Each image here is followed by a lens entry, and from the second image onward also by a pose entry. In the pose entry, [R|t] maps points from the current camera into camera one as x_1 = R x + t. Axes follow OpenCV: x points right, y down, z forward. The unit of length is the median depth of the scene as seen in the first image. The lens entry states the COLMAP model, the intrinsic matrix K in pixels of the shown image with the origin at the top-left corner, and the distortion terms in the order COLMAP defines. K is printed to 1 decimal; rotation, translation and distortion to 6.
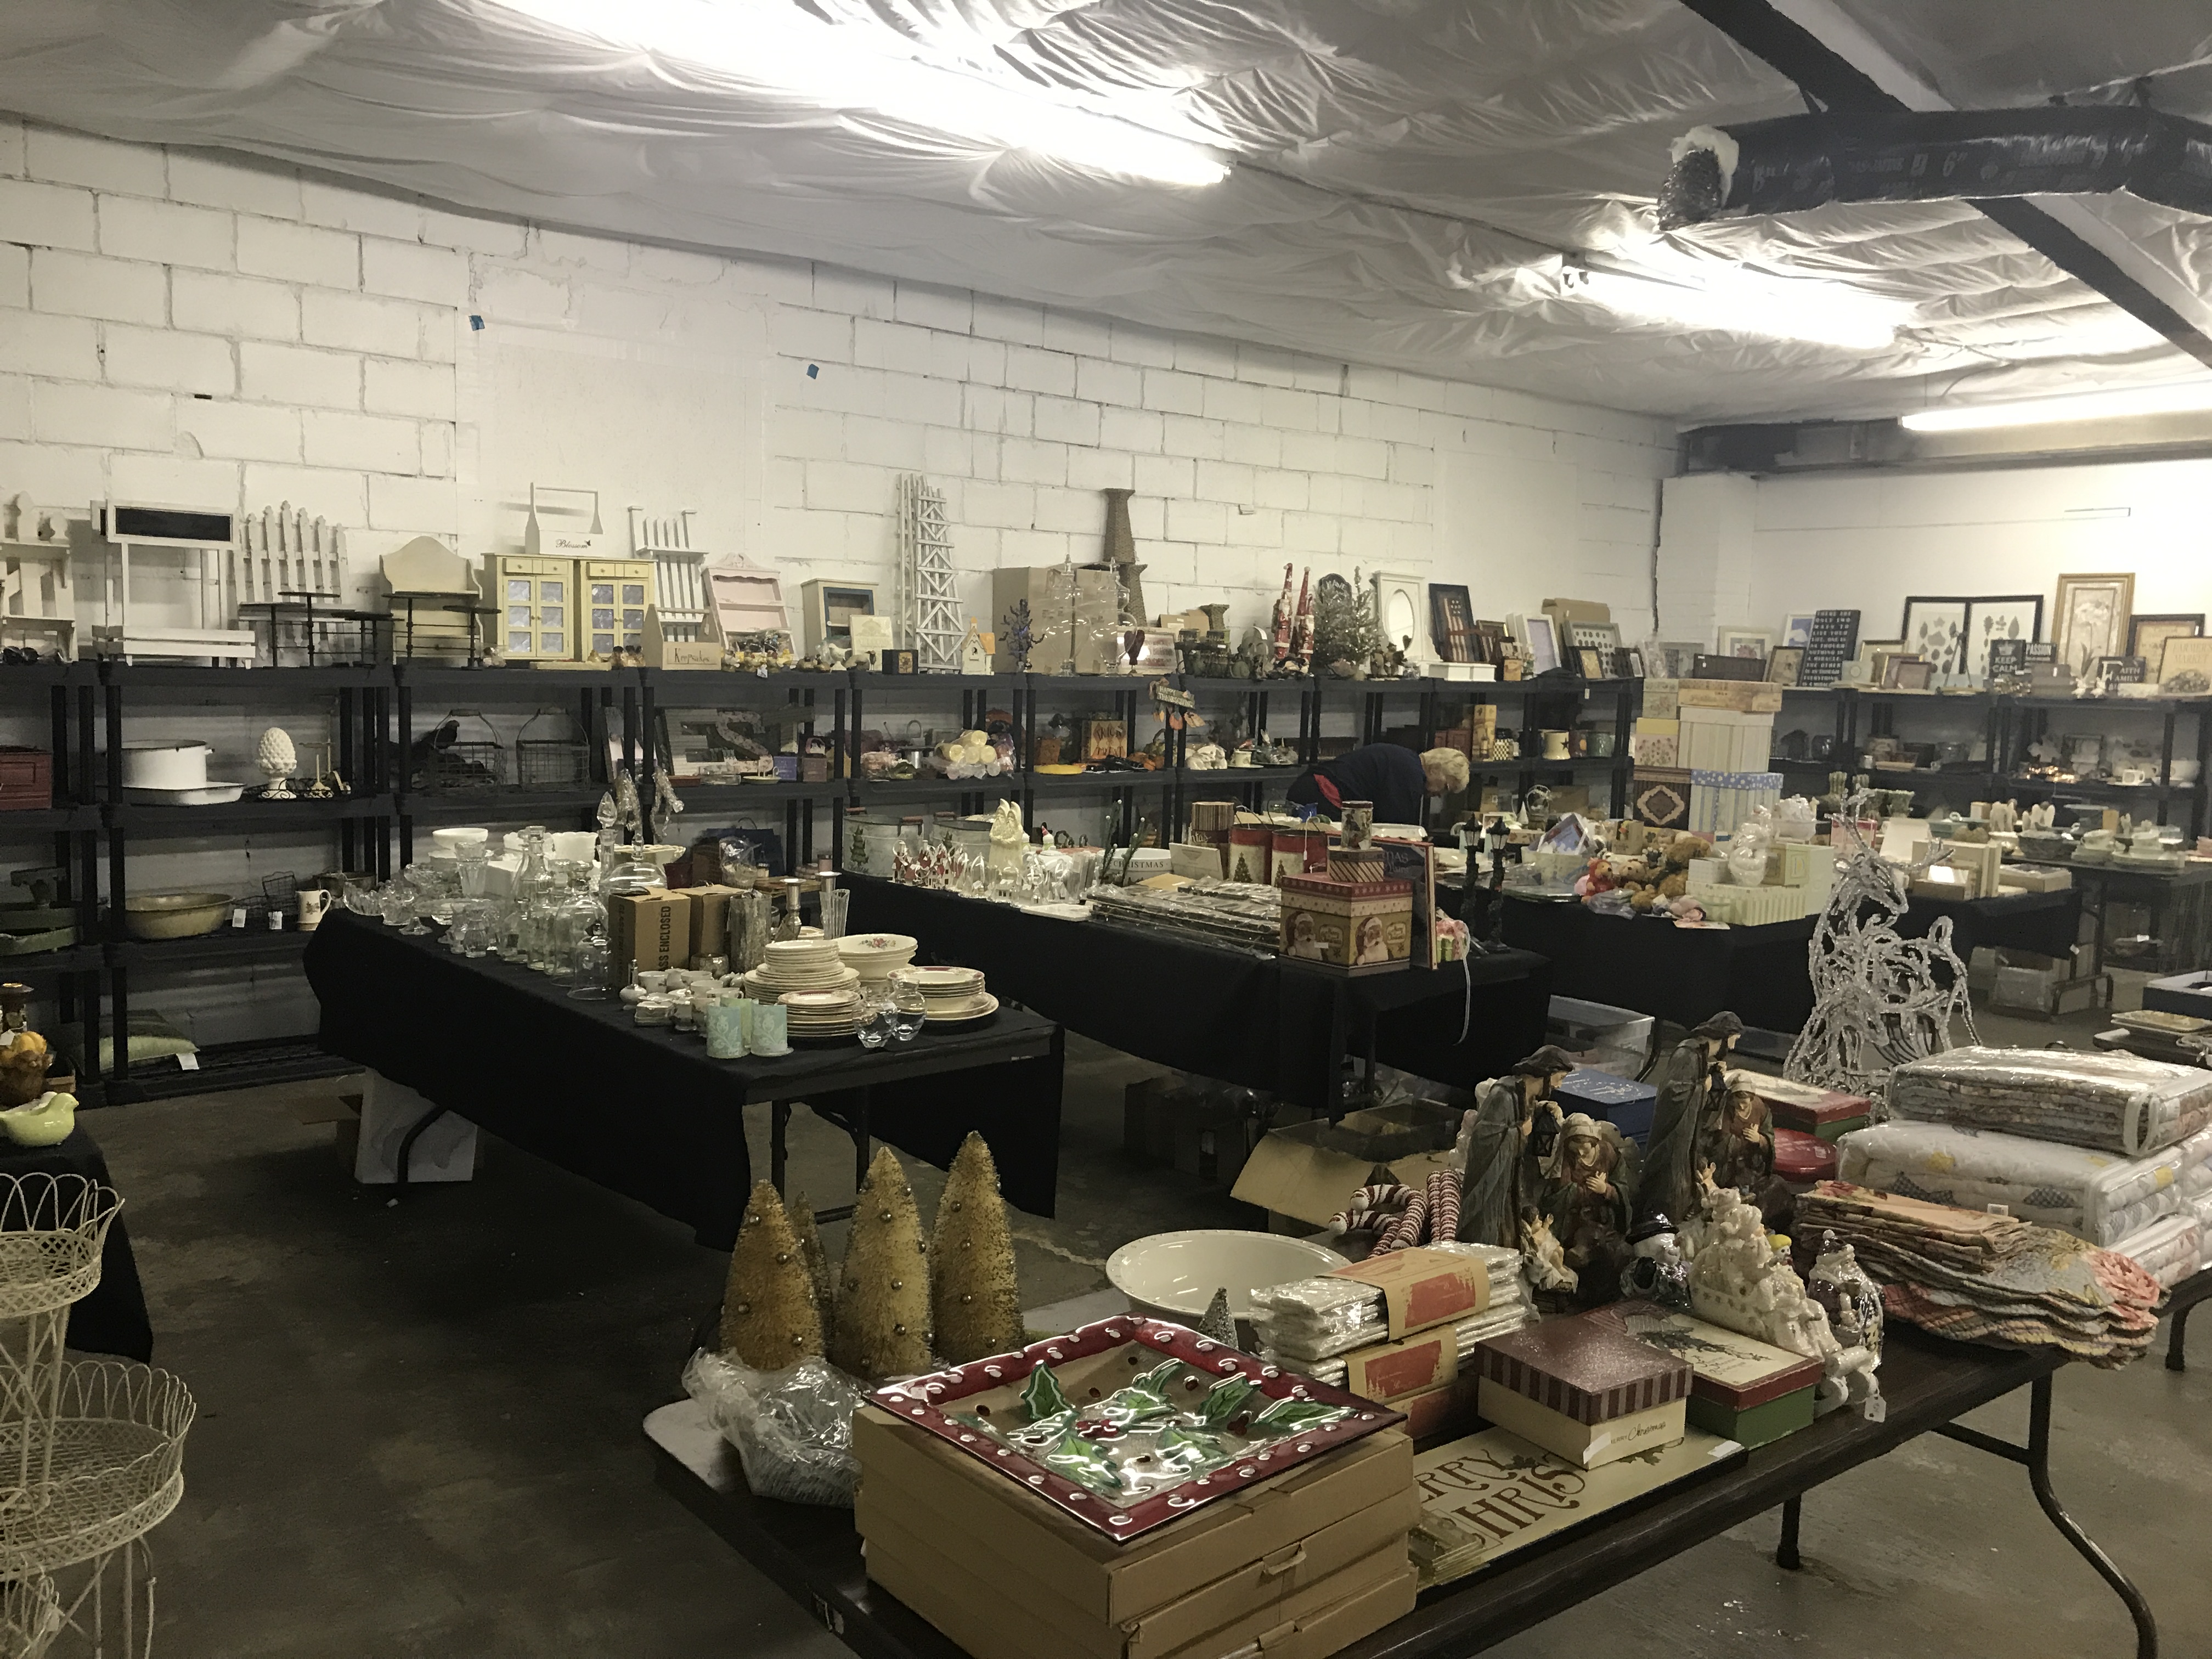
lens RADIAL K [[1838.5, 0, 1106.0], [0, 1838.5, 829.5], [0, 0, 1]] dist [0.012611, 0.011110]
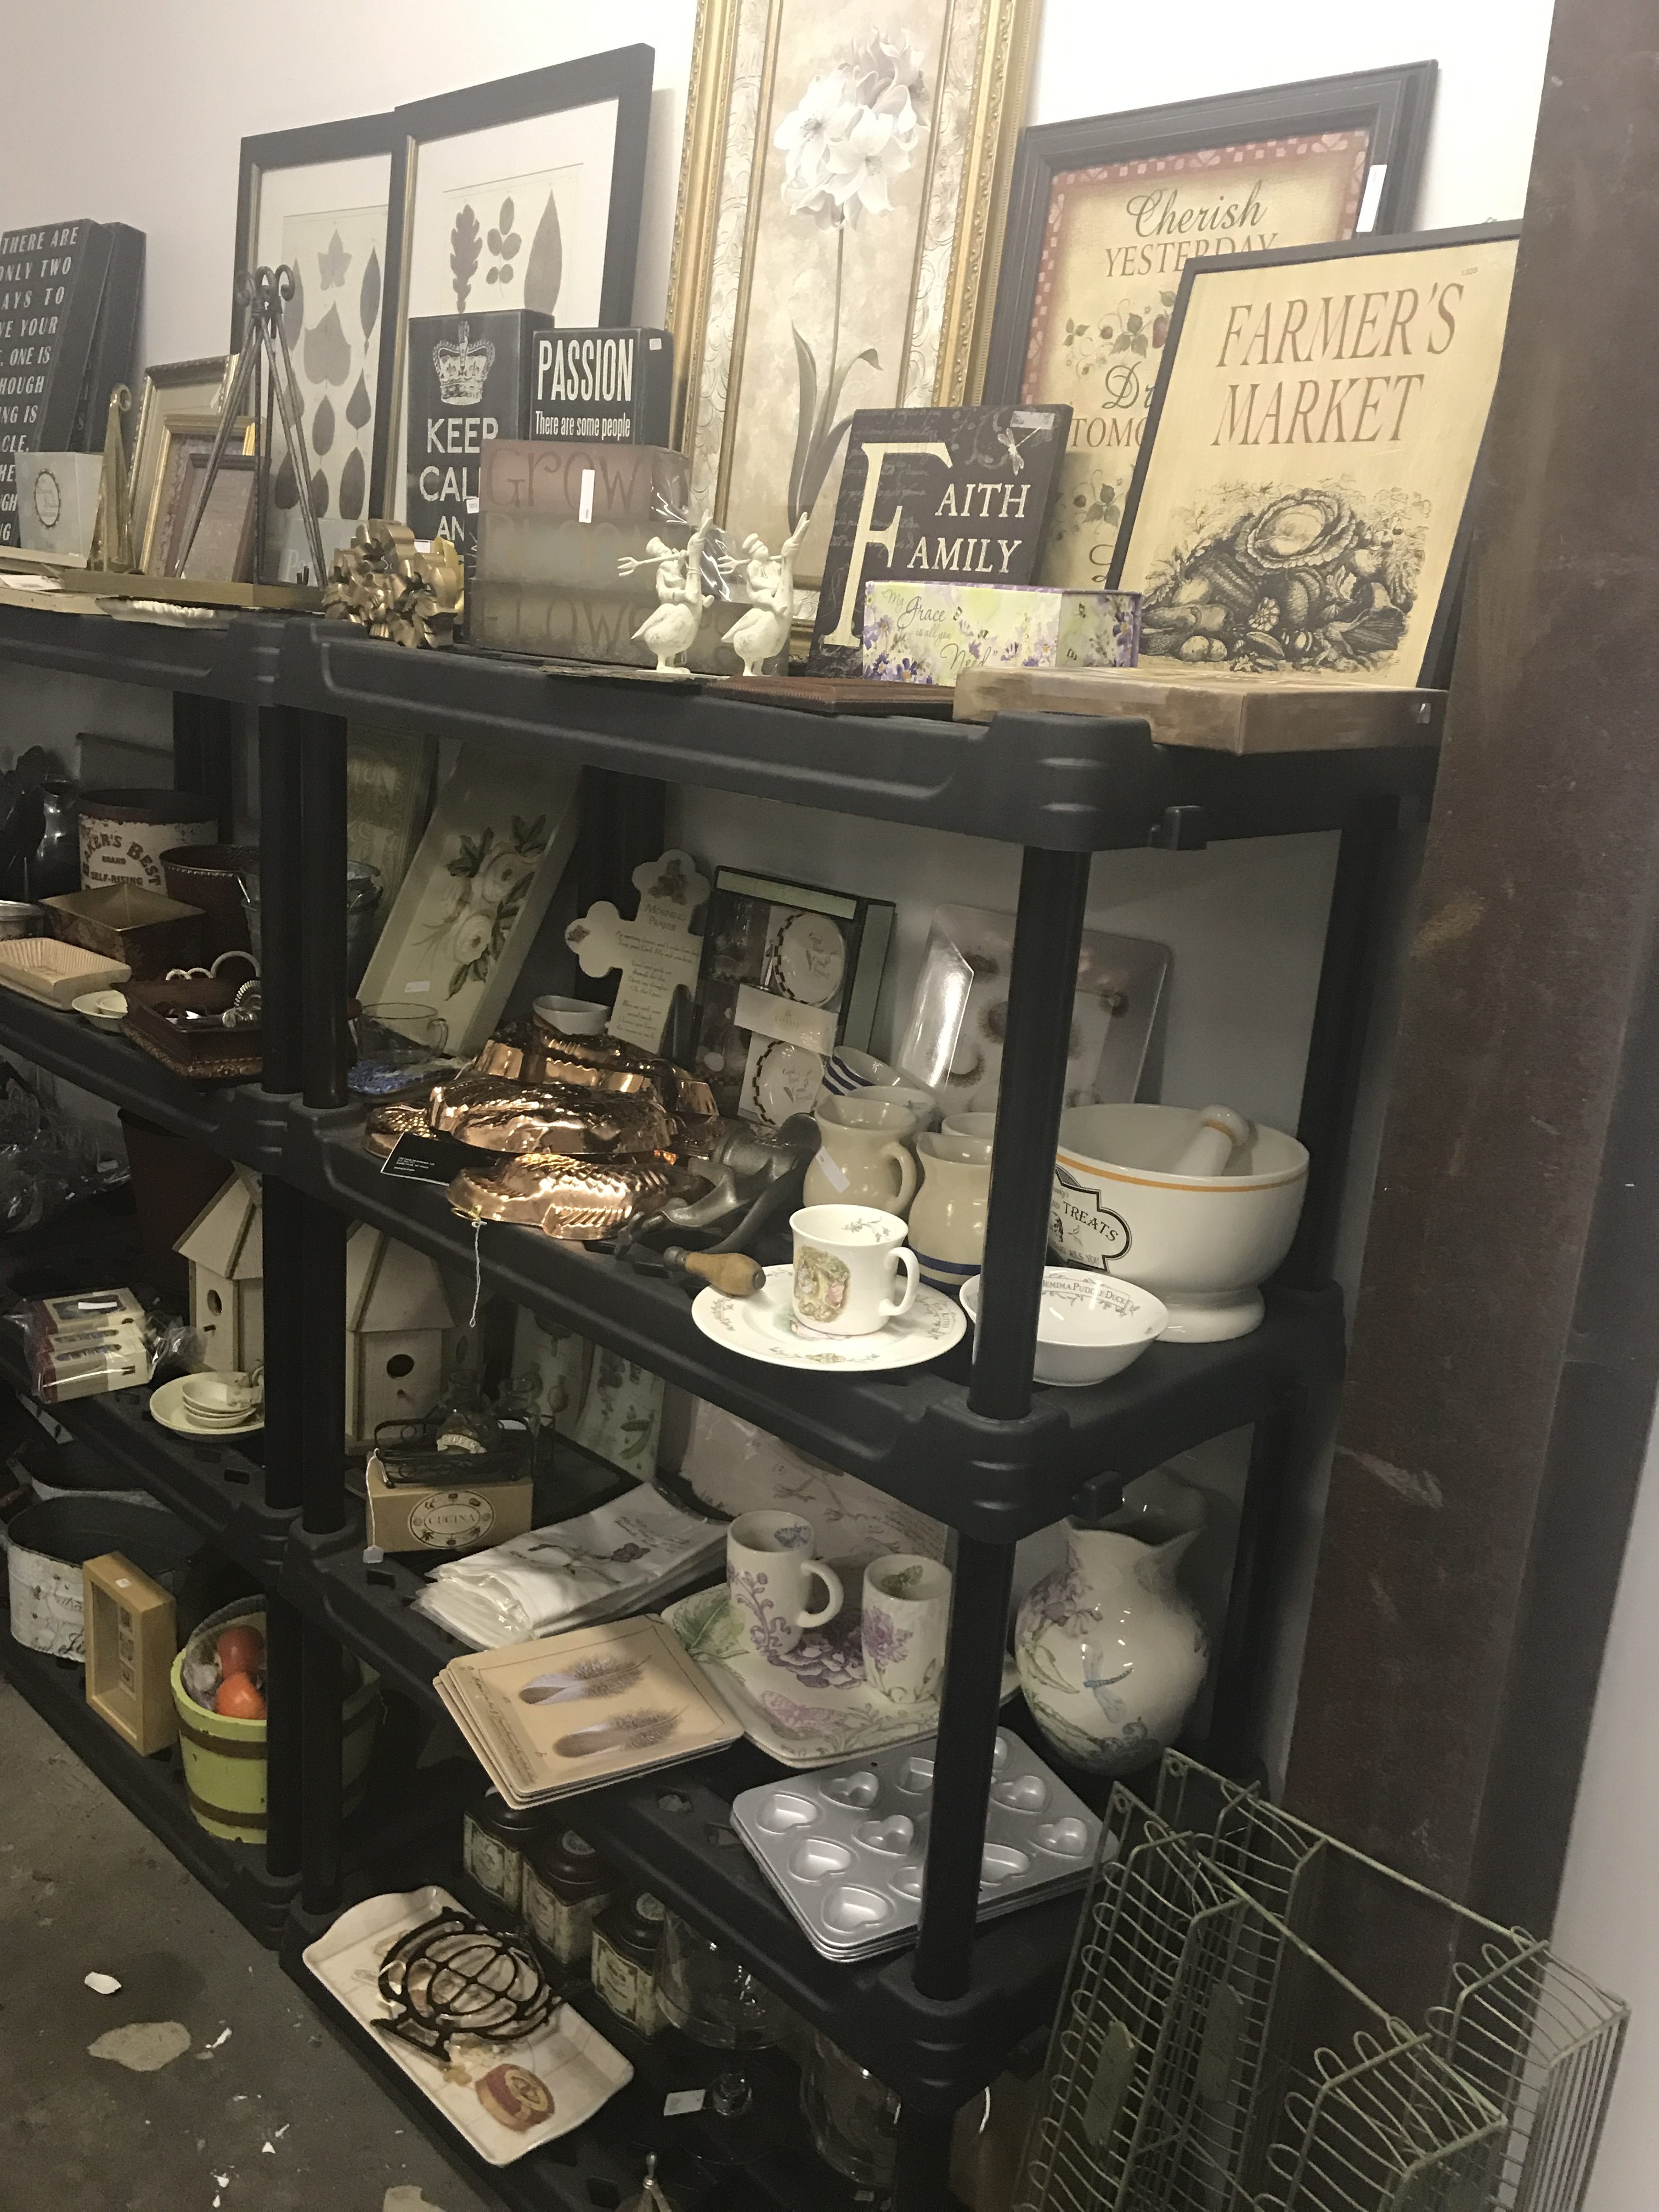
lens RADIAL K [[1838.5, 0, 829.5], [0, 1838.5, 1106.0], [0, 0, 1]] dist [0.012611, 0.011110]
pose [[0.987423, 0.016041, 0.157286, 0.502931], [-0.042969, 0.984621, 0.169337, -0.060083], [-0.152150, -0.173965, 0.972927, 0.818755]]
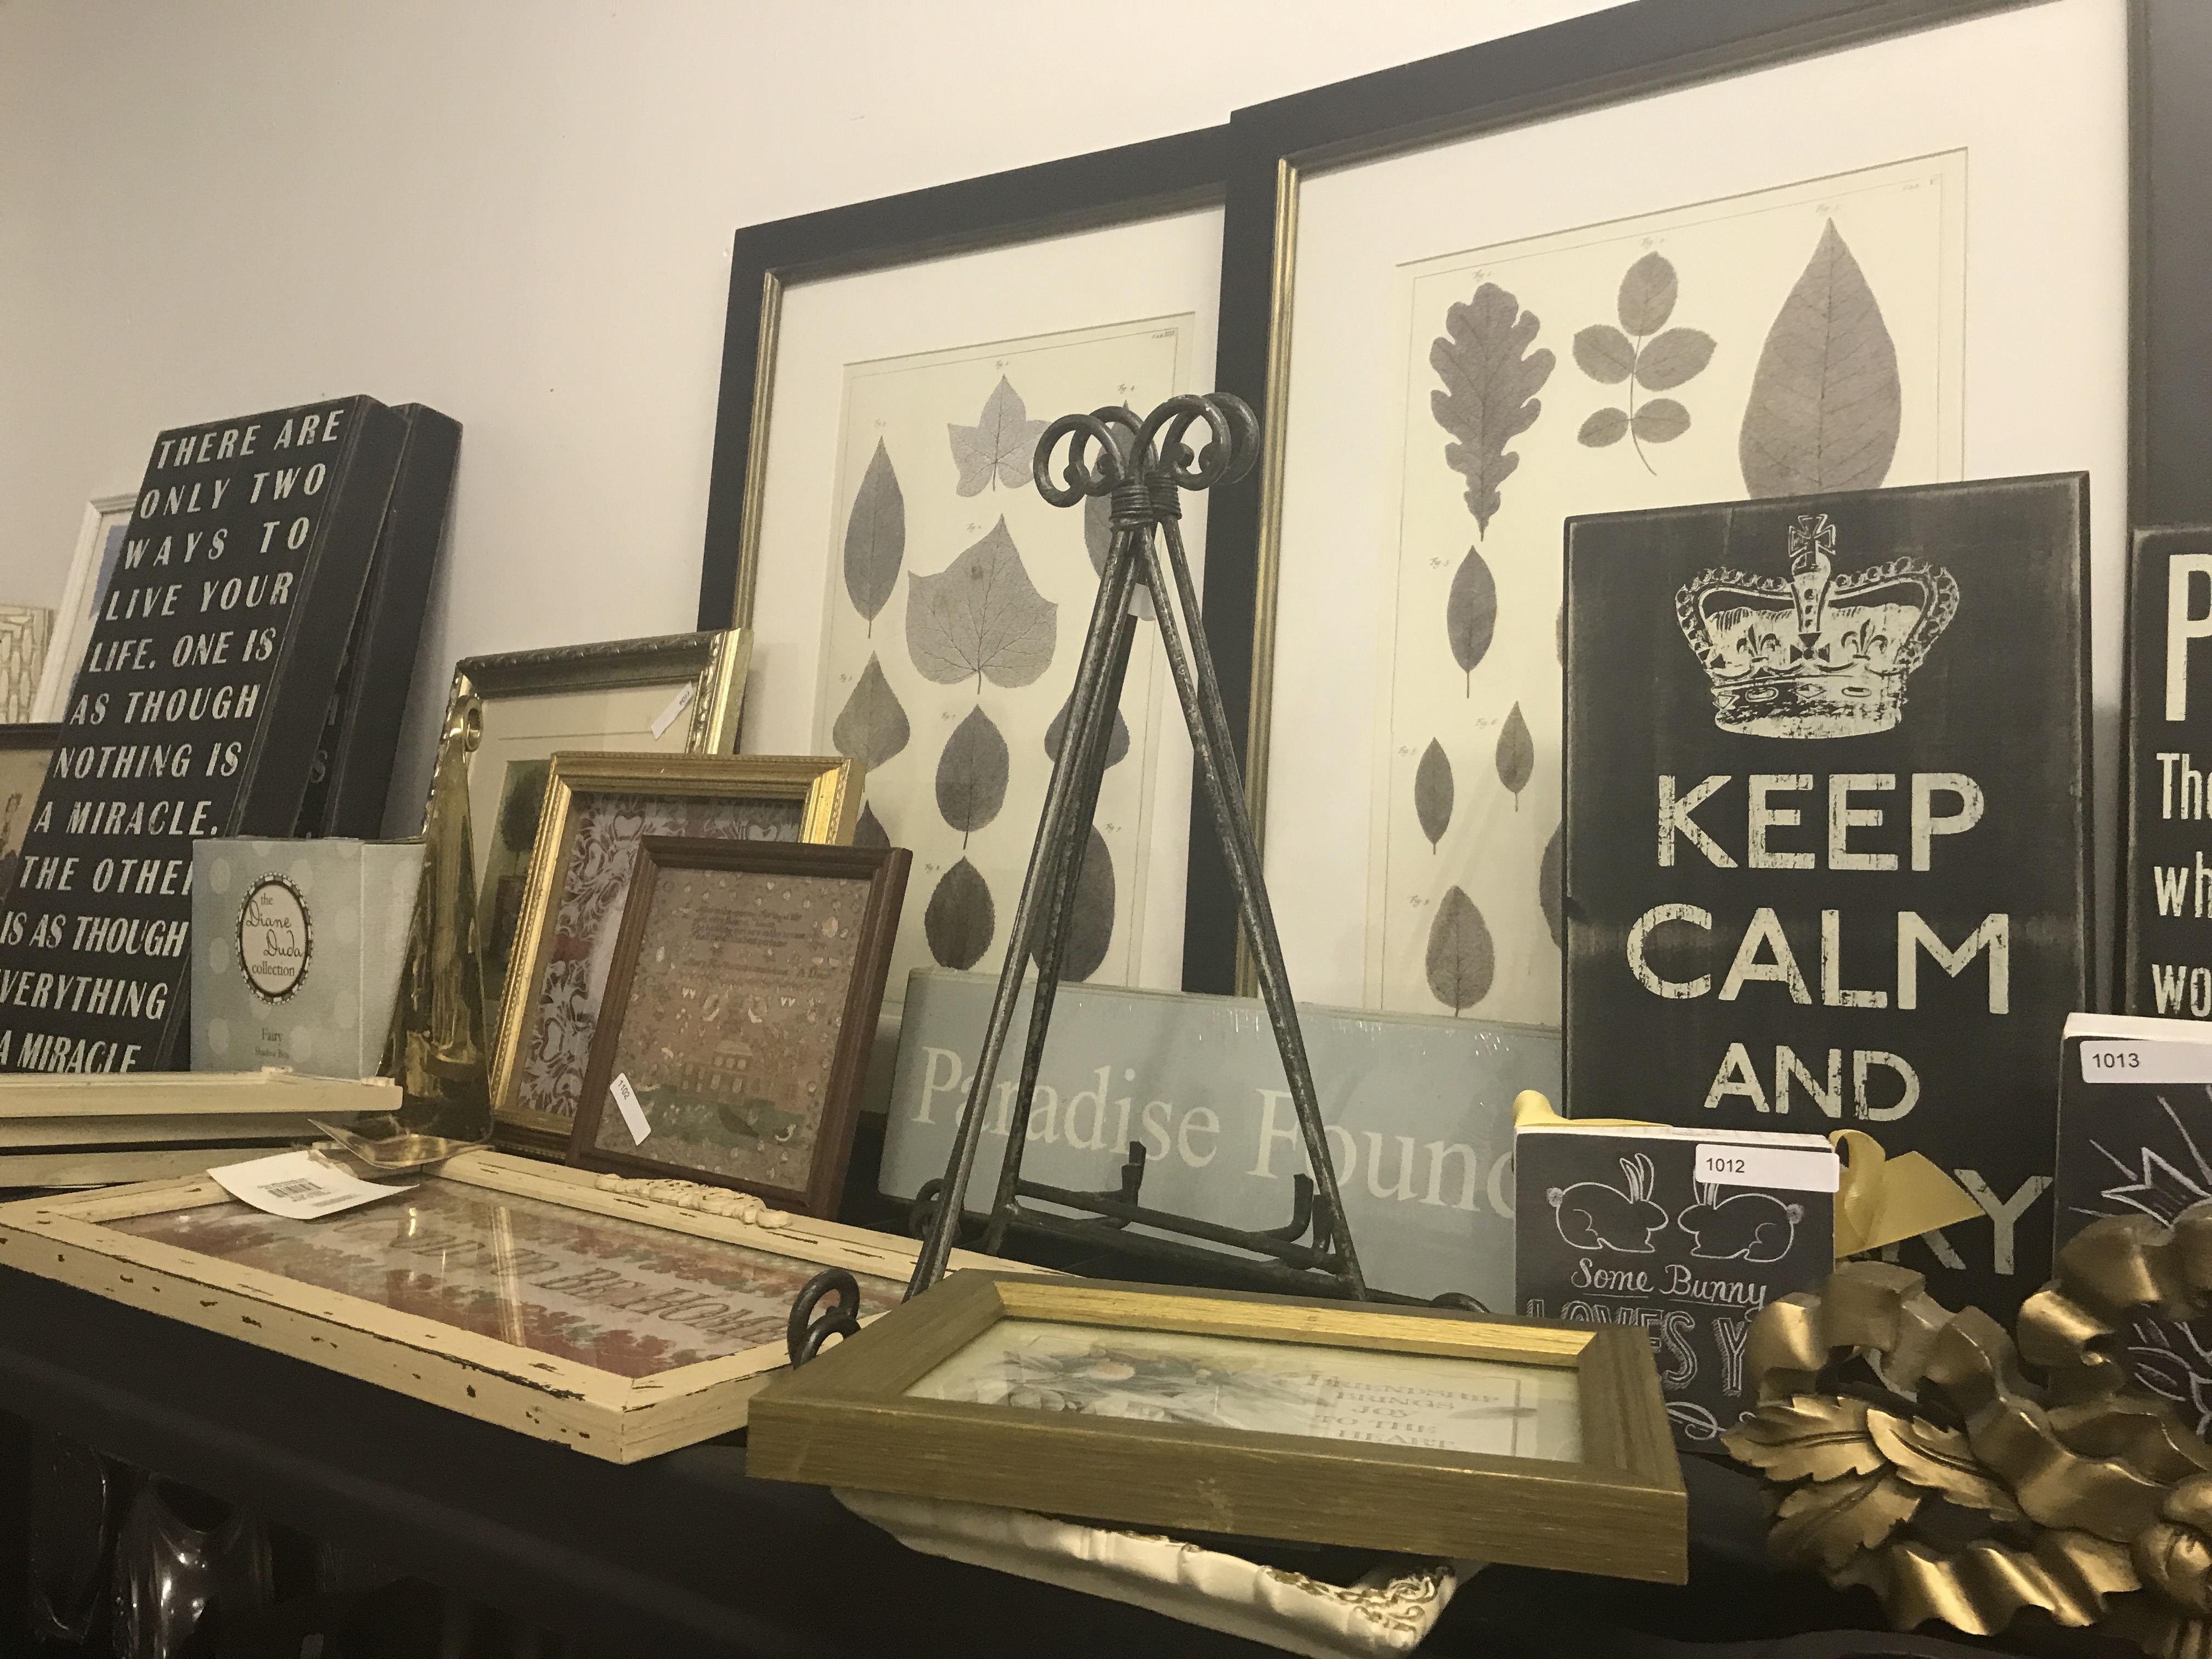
lens RADIAL K [[1838.5, 0, 1106.0], [0, 1838.5, 829.5], [0, 0, 1]] dist [0.012611, 0.011110]
pose [[0.951057, 0.011449, 0.308804, 0.452200], [0.021189, 0.994545, -0.102132, -0.086846], [-0.308289, 0.103676, 0.945626, 0.961679]]
